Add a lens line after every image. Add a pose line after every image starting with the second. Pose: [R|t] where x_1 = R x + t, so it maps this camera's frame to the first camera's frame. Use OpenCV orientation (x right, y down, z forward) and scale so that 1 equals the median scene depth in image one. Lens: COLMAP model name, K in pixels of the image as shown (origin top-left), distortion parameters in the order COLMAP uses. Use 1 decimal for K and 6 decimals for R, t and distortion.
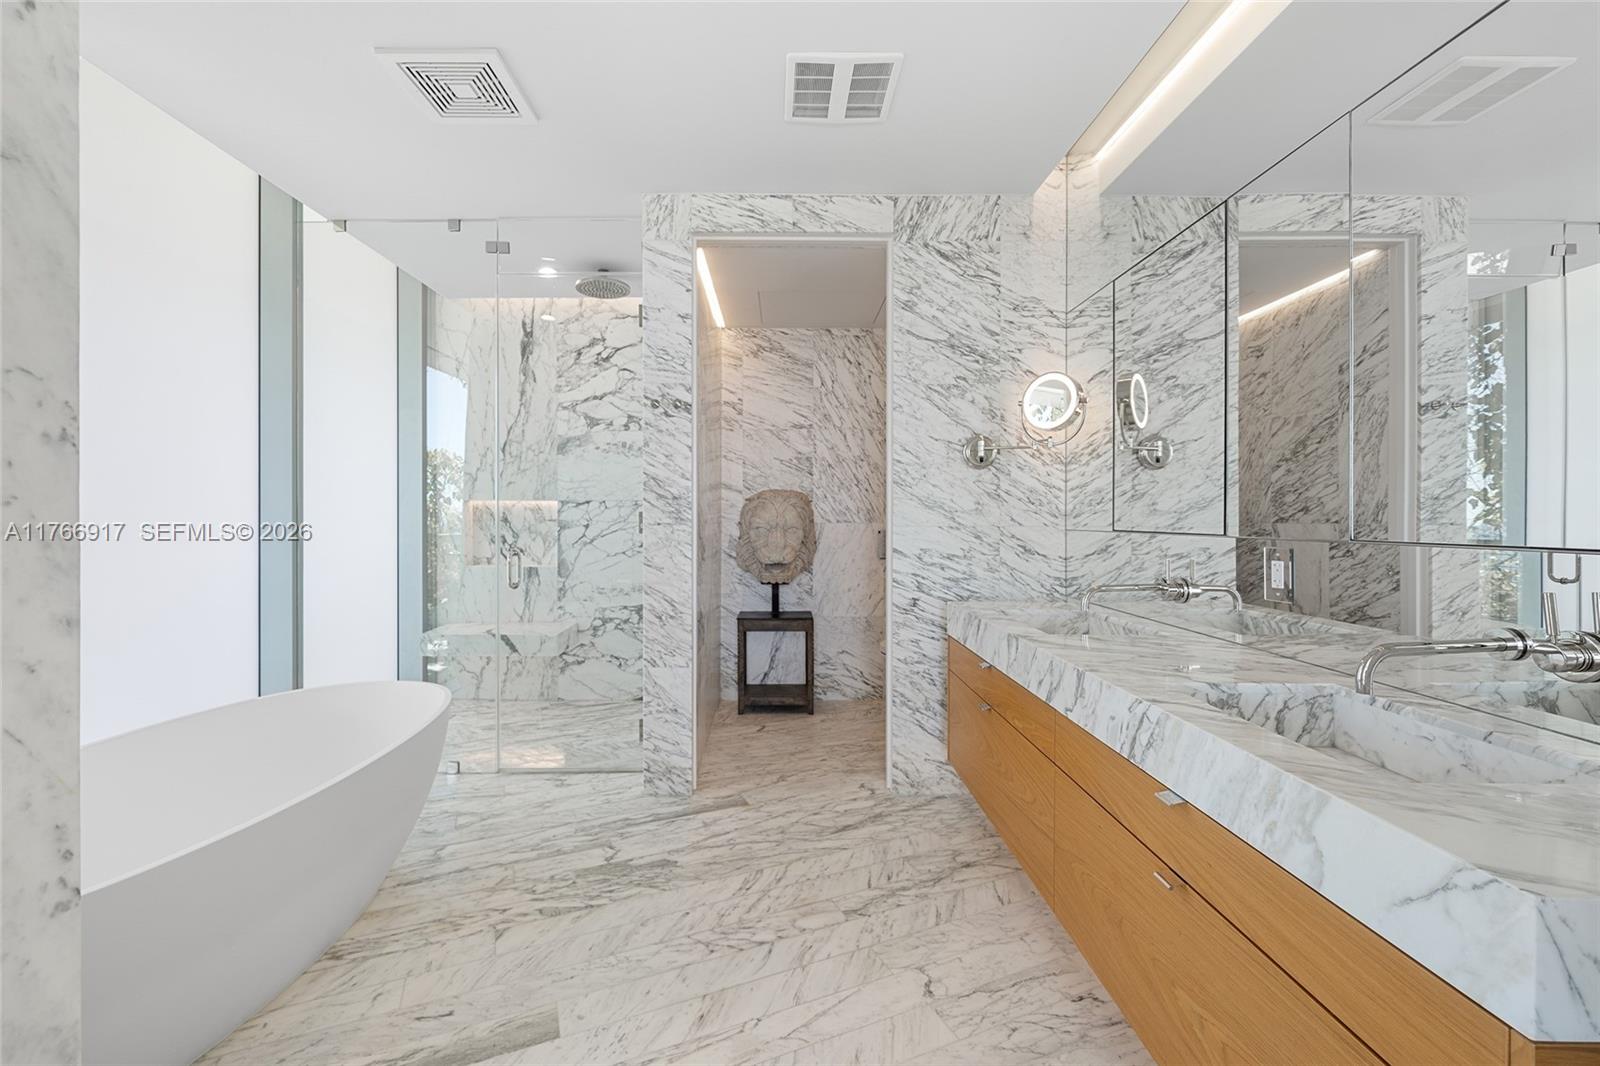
lens RADIAL K [[654.5, 0, 795.8], [0, 654.5, 525.2], [0, 0, 1]] dist [-0.000348, -0.000375]
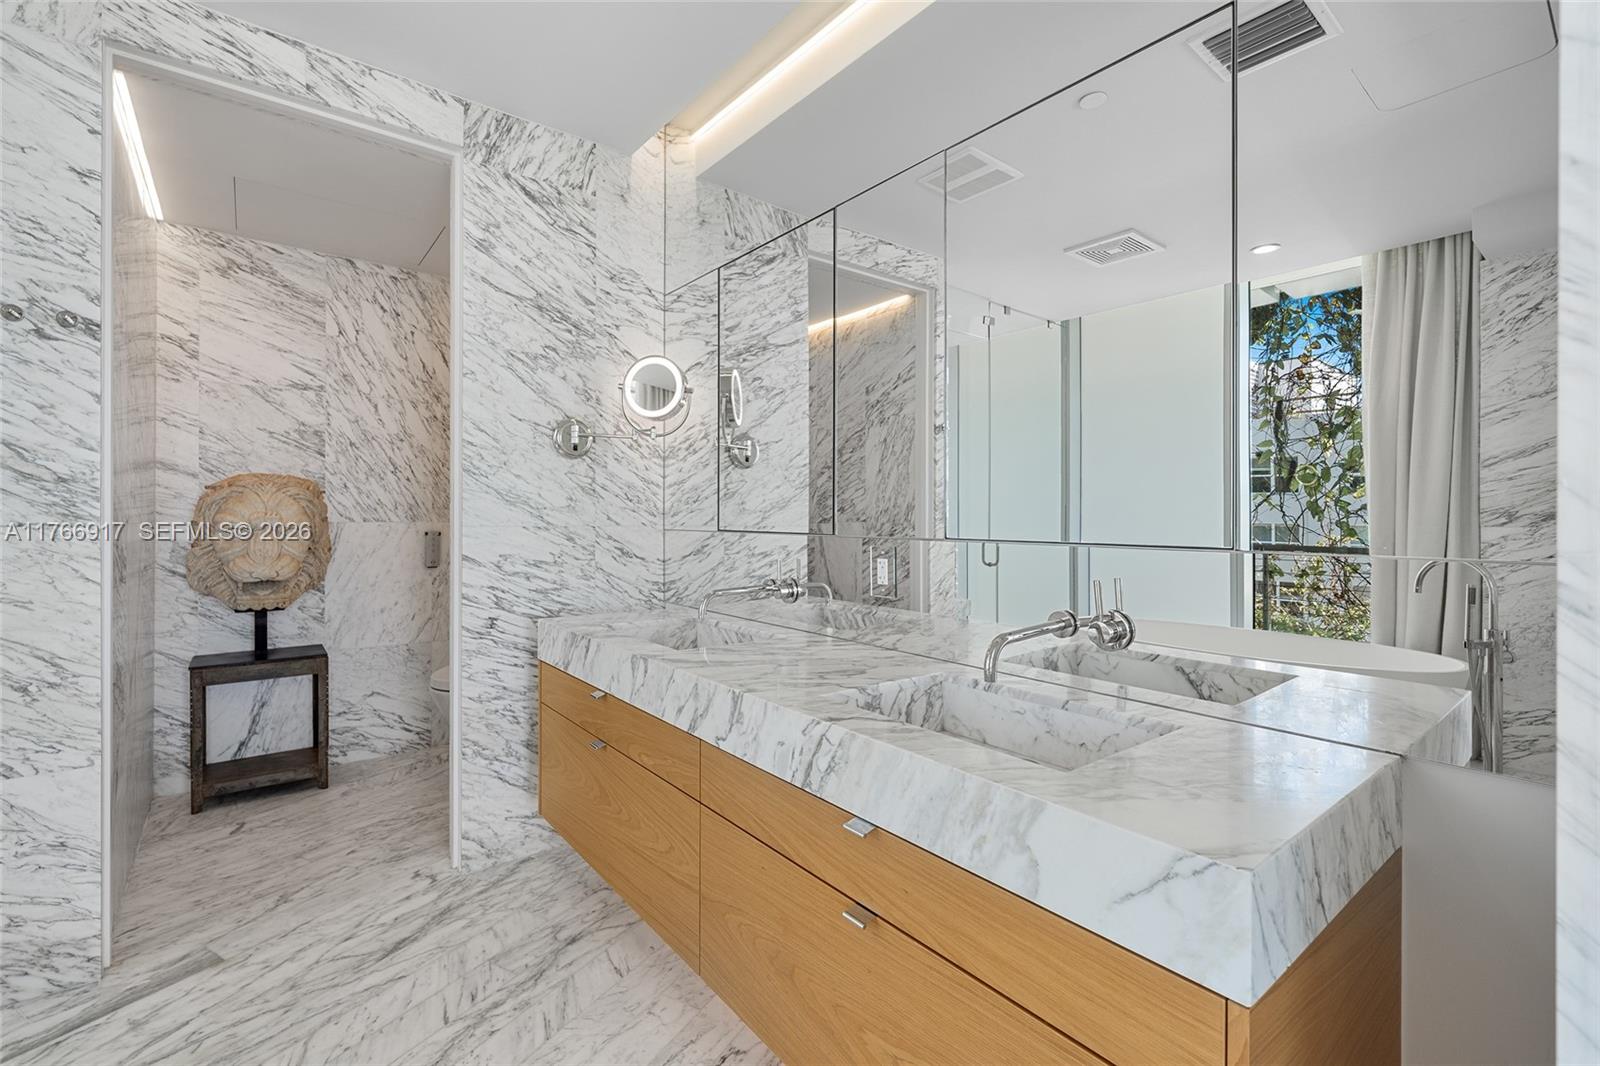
lens RADIAL K [[702.7, 0, 797.4], [0, 702.7, 520.7], [0, 0, 1]] dist [-0.001355, 0.000059]
pose [[0.801505, 0.000493, 0.597987, -0.030042], [0.001984, 0.999992, -0.003485, -0.001665], [-0.597984, 0.003980, 0.801498, 0.098794]]
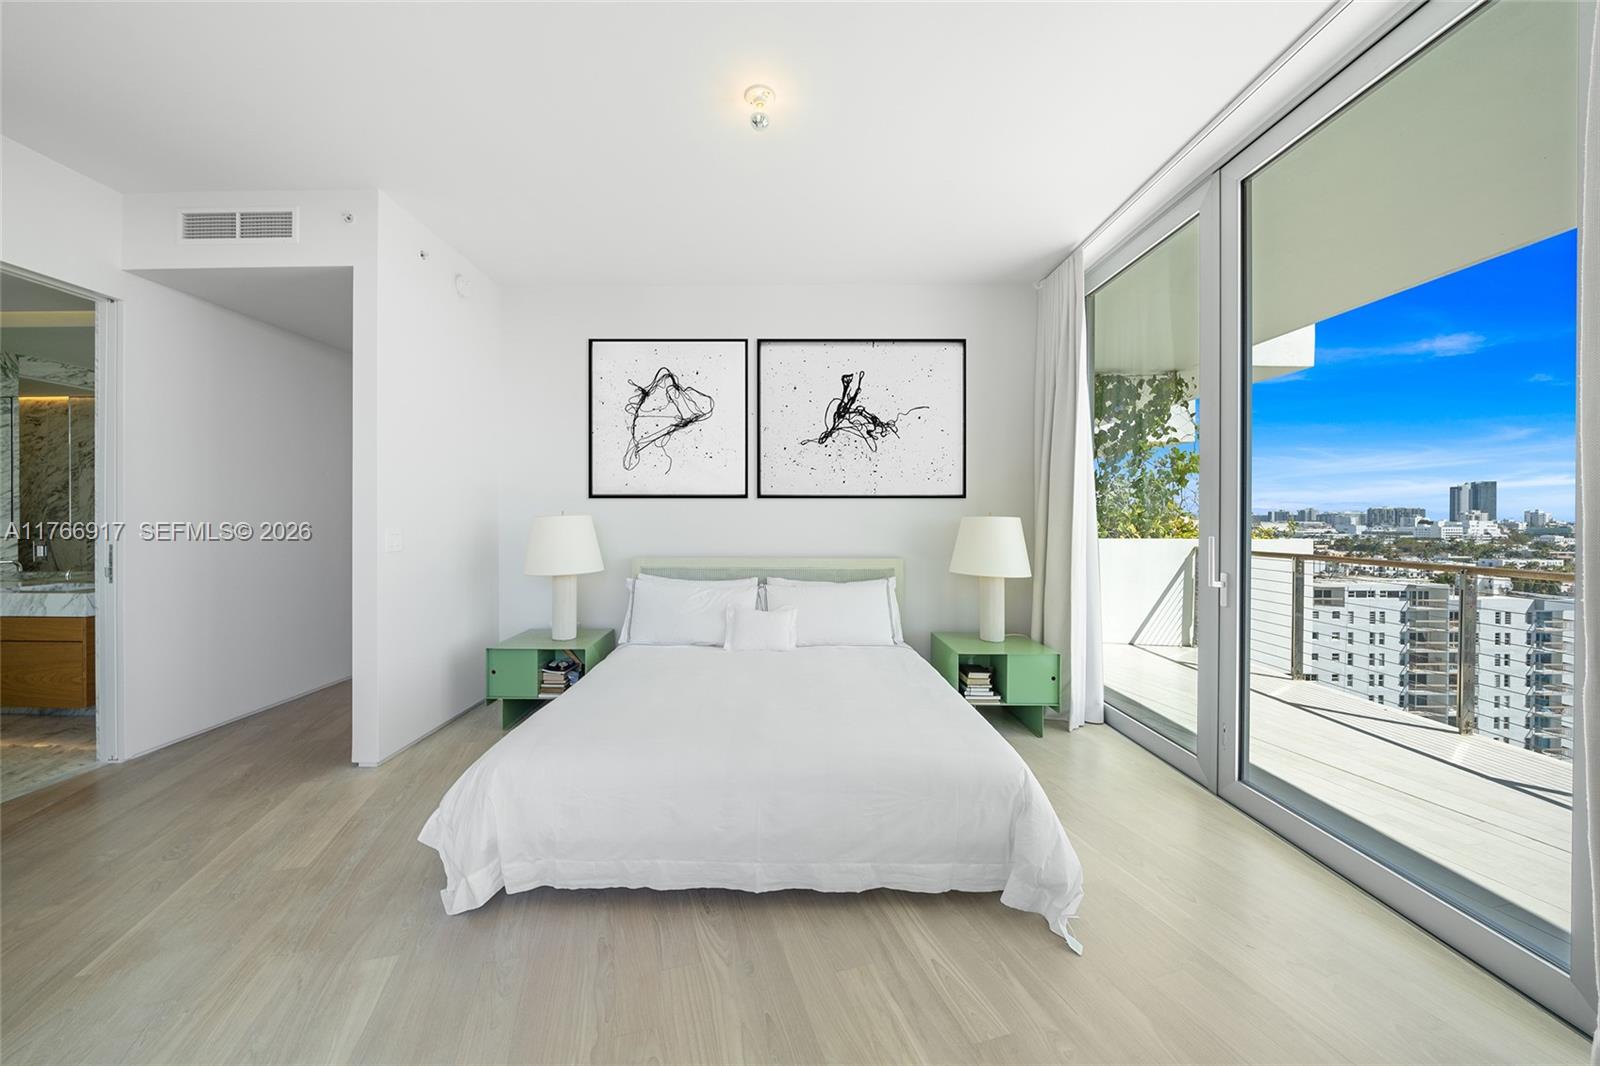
lens RADIAL K [[558.8, 0, 791.8], [0, 558.8, 521.9], [0, 0, 1]] dist [-0.004845, 0.000475]
pose [[0.028088, -0.006508, 0.999584, -0.805251], [-0.000399, 0.999979, 0.006522, -0.038441], [-0.999605, -0.000582, 0.028084, -1.190524]]
